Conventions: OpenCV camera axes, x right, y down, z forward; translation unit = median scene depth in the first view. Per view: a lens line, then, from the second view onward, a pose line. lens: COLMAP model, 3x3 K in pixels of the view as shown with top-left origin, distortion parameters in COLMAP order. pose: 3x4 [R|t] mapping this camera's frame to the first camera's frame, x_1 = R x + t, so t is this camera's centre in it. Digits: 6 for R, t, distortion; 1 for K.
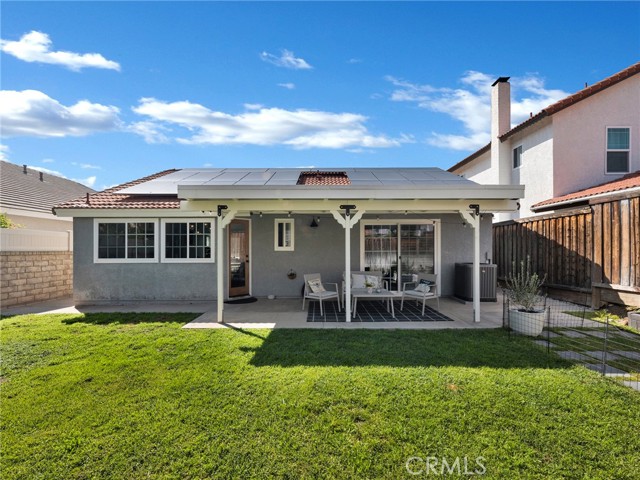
lens RADIAL K [[270.3, 0, 319.4], [0, 270.3, 251.2], [0, 0, 1]] dist [0.001958, 0.000033]
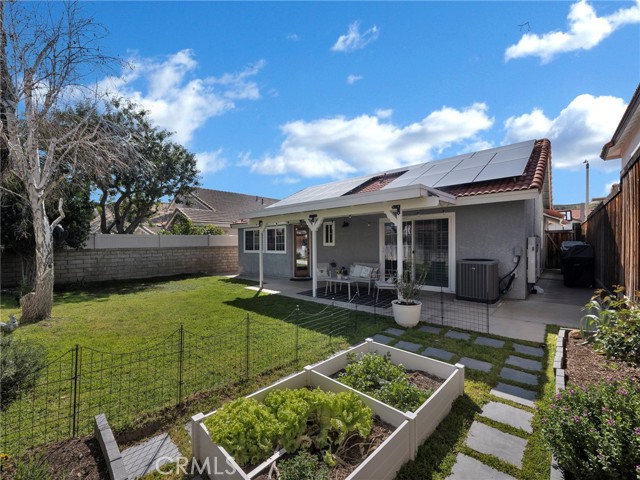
lens RADIAL K [[268.7, 0, 318.2], [0, 268.7, 248.1], [0, 0, 1]] dist [0.003465, 0.000146]
pose [[0.734599, 0.003645, -0.678491, 0.801900], [0.009143, 0.999842, 0.015271, -0.012215], [0.678440, -0.017421, 0.734450, -0.014994]]
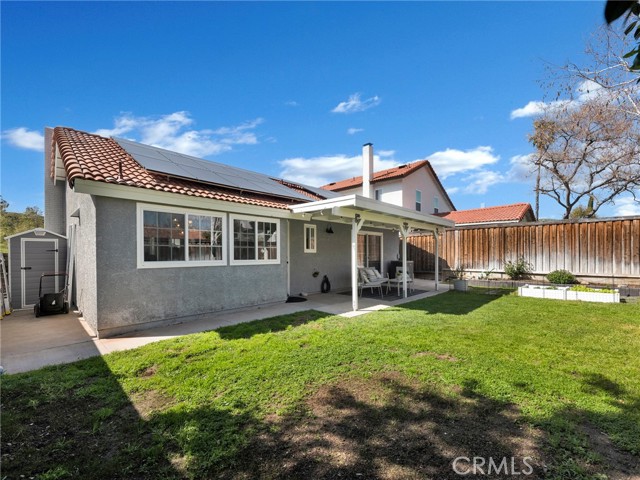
lens RADIAL K [[270.3, 0, 319.4], [0, 270.3, 251.2], [0, 0, 1]] dist [0.001958, 0.000033]
pose [[0.695767, 0.010369, 0.718192, -1.002388], [0.003100, 0.999843, -0.017438, 0.013738], [-0.718261, 0.014359, 0.695626, 0.202431]]
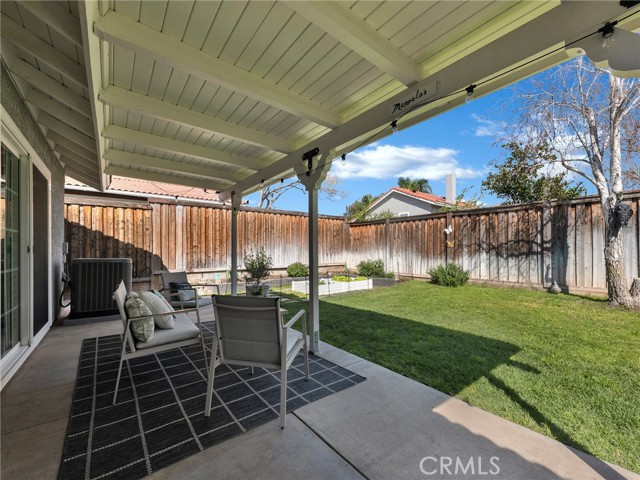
lens RADIAL K [[270.3, 0, 319.4], [0, 270.3, 251.2], [0, 0, 1]] dist [0.001958, 0.000033]
pose [[-0.599239, 0.005714, 0.800550, -0.274122], [0.011015, 0.999939, 0.001107, 0.033420], [-0.800494, 0.009482, -0.599265, 0.981859]]
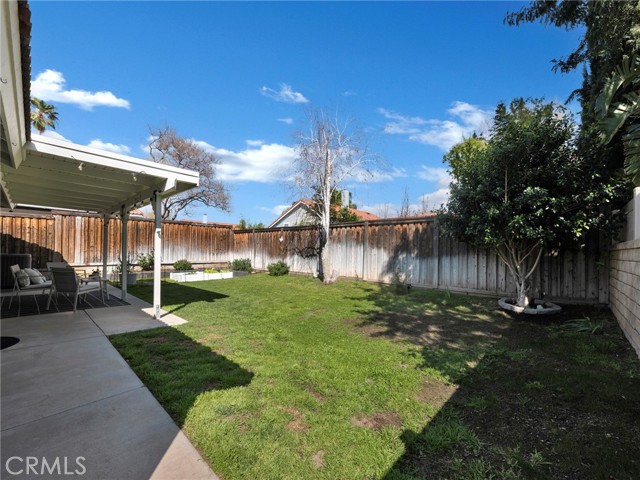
lens RADIAL K [[270.3, 0, 319.4], [0, 270.3, 251.2], [0, 0, 1]] dist [0.001958, 0.000033]
pose [[-0.719730, -0.006374, 0.694225, -1.026477], [-0.007636, 0.999970, 0.001265, 0.024330], [-0.694212, -0.004390, -0.719757, 0.932124]]
